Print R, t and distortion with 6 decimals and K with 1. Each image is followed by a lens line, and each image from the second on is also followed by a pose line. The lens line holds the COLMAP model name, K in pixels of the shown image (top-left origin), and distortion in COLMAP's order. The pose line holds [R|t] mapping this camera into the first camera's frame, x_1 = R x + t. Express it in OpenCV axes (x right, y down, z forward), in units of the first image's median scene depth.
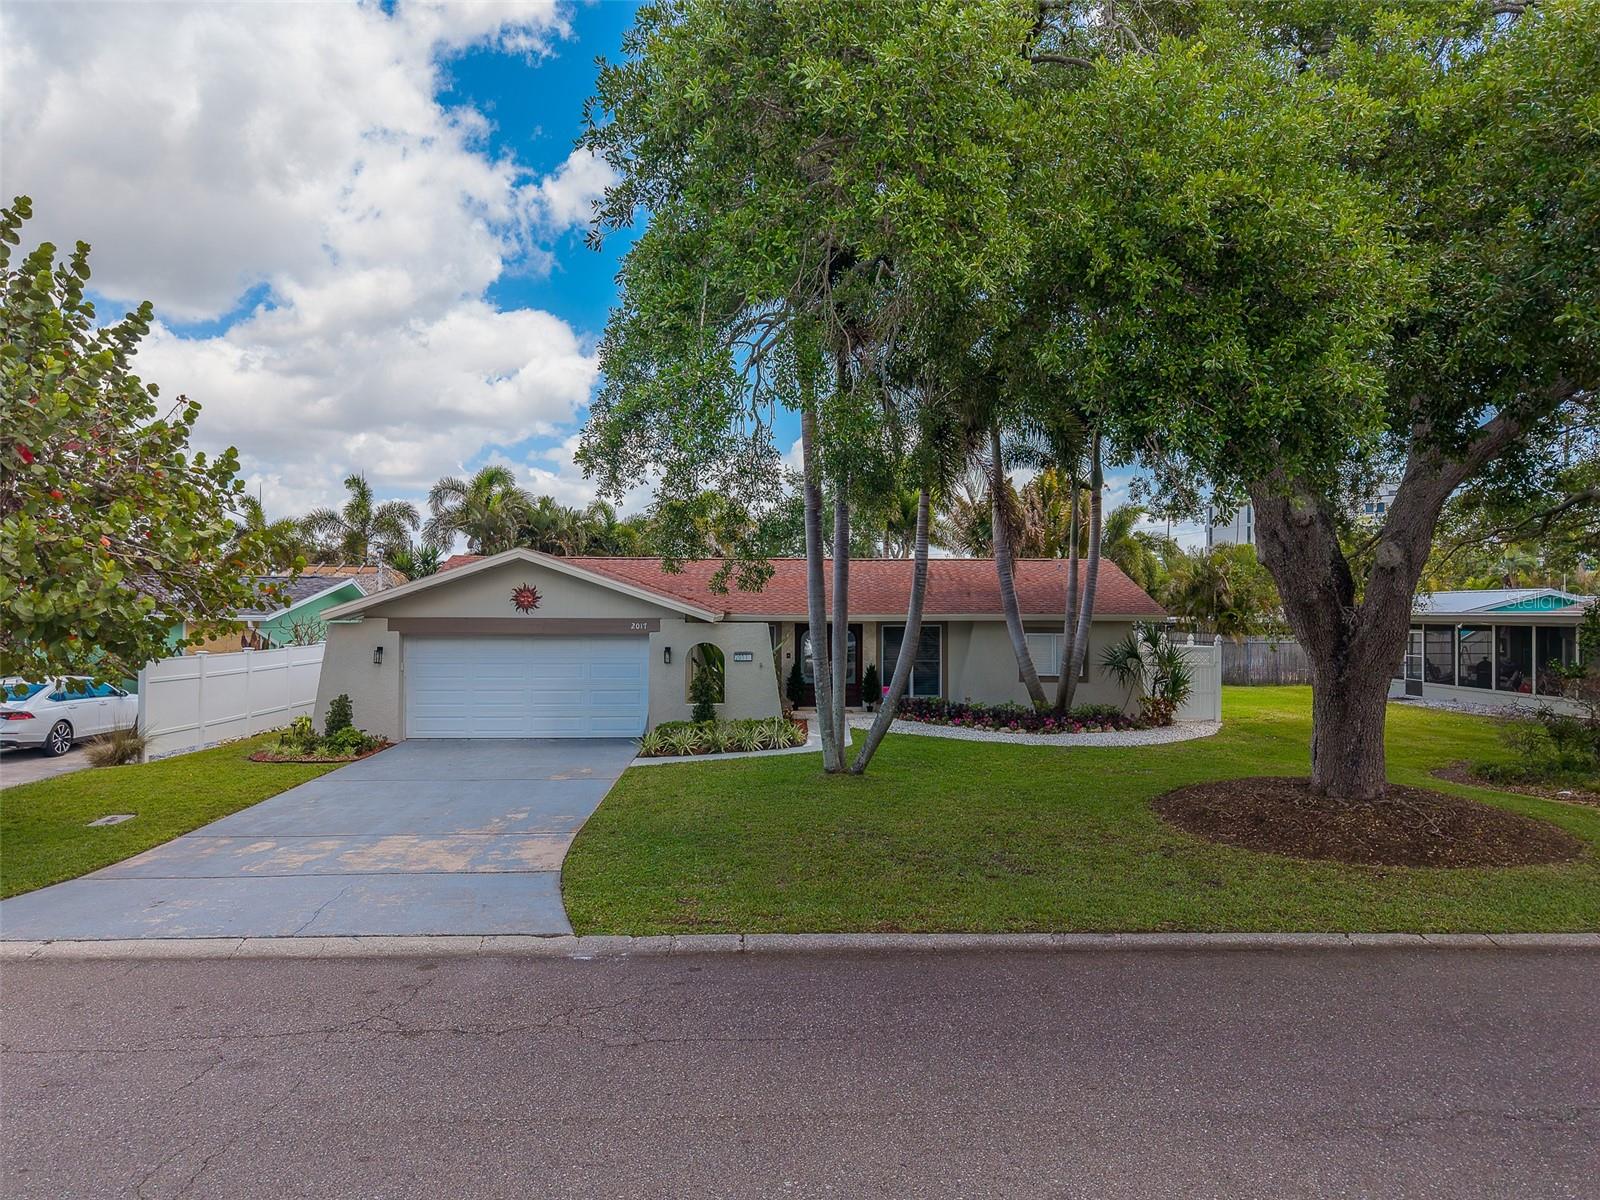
lens RADIAL K [[1094.1, 0, 804.7], [0, 1094.1, 566.8], [0, 0, 1]] dist [0.025089, -0.003624]
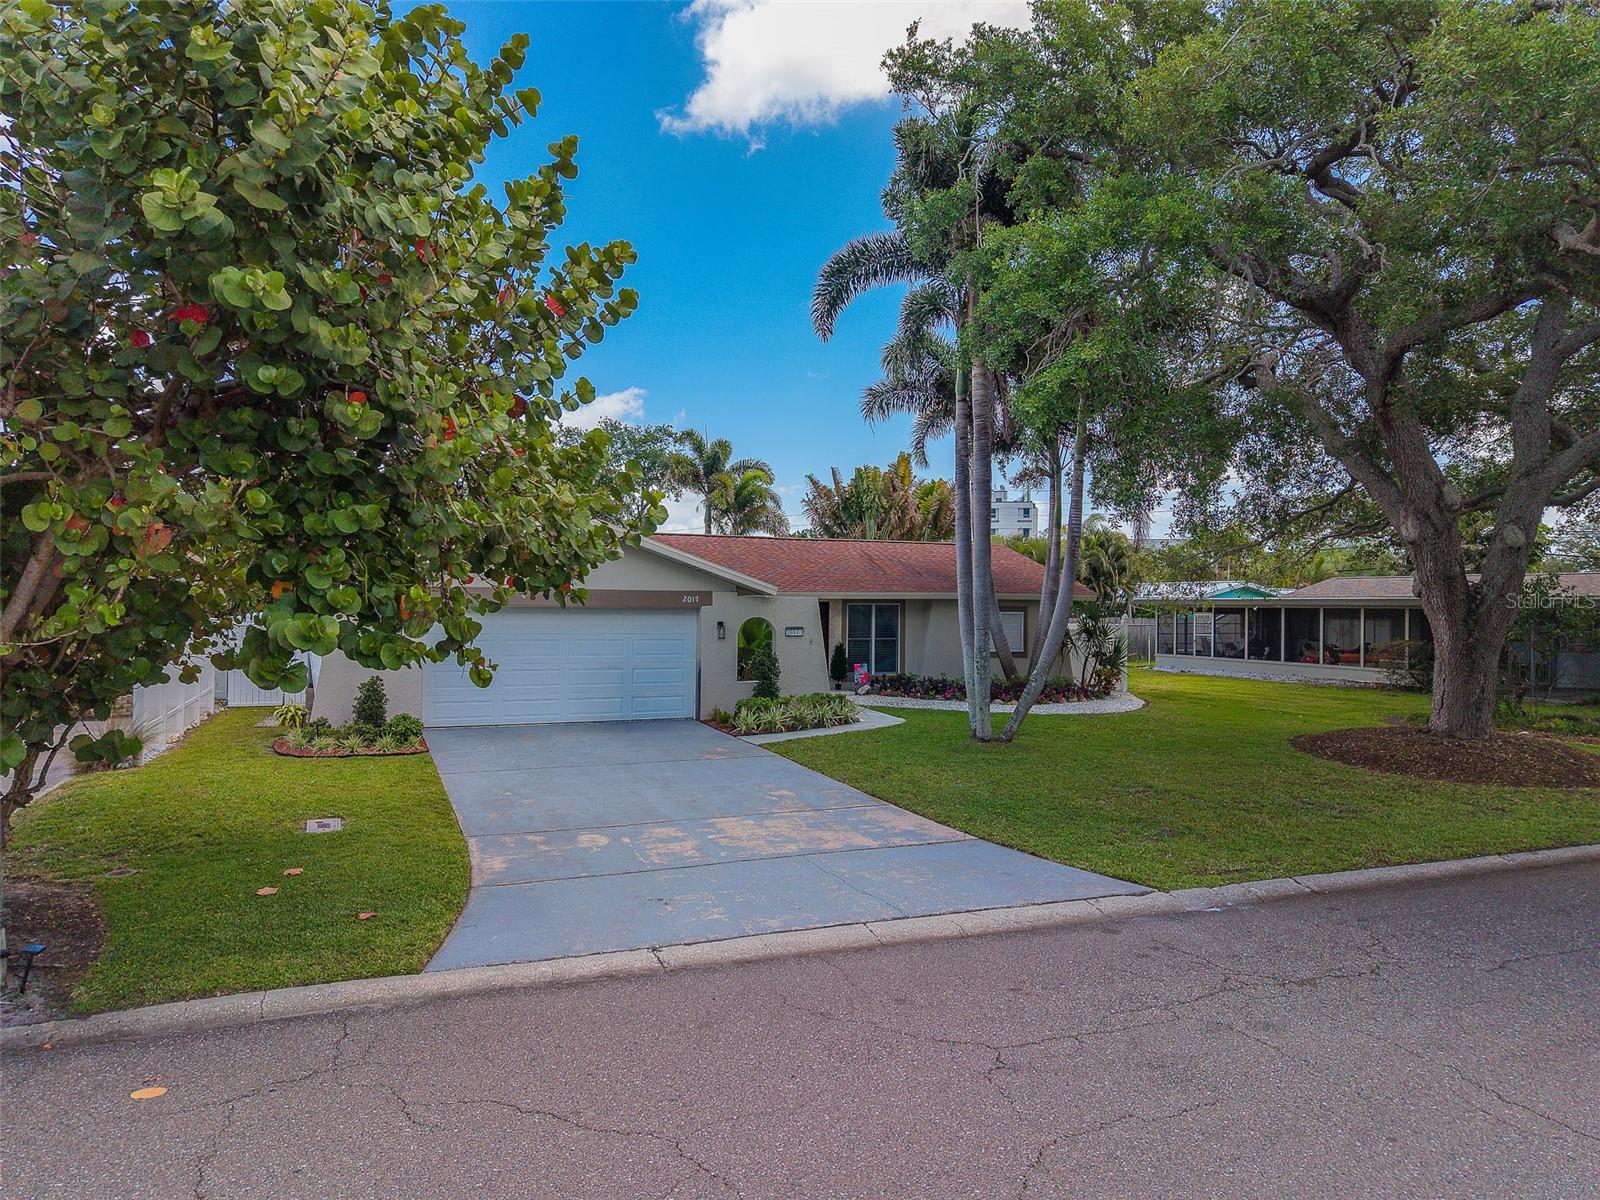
lens RADIAL K [[1098.2, 0, 800.0], [0, 1098.2, 600.0], [0, 0, 1]] dist [-0.001343, -0.004066]
pose [[0.937068, 0.008138, 0.349053, -0.859639], [-0.020743, 0.999260, 0.032389, 0.049940], [-0.348531, -0.037591, 0.936543, 0.203258]]
